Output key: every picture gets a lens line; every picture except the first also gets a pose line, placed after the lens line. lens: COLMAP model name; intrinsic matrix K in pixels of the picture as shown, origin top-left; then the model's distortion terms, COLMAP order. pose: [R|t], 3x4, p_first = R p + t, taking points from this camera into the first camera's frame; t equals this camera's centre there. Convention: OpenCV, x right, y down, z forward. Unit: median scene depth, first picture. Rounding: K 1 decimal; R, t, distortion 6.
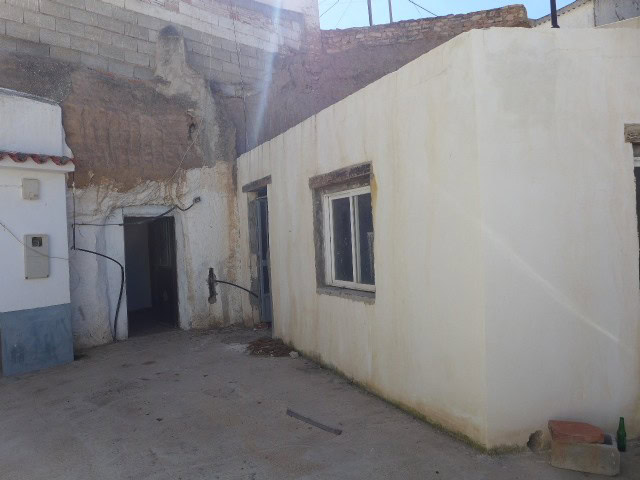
lens RADIAL K [[479.7, 0, 310.1], [0, 479.7, 241.2], [0, 0, 1]] dist [-0.038946, -0.000209]
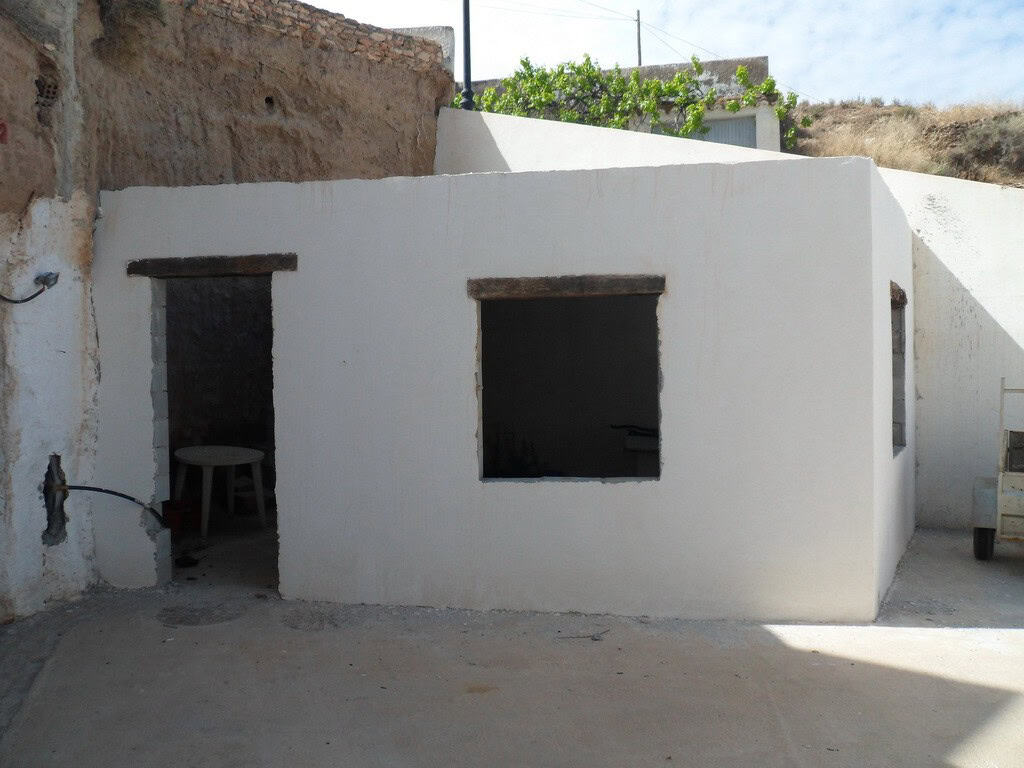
lens RADIAL K [[866.1, 0, 512.0], [0, 866.1, 384.0], [0, 0, 1]] dist [0.001926, 0.000515]
pose [[0.570327, 0.034133, 0.820709, -0.665389], [-0.010561, 0.999358, -0.034225, 0.020200], [-0.821350, 0.010852, 0.570321, 0.324591]]
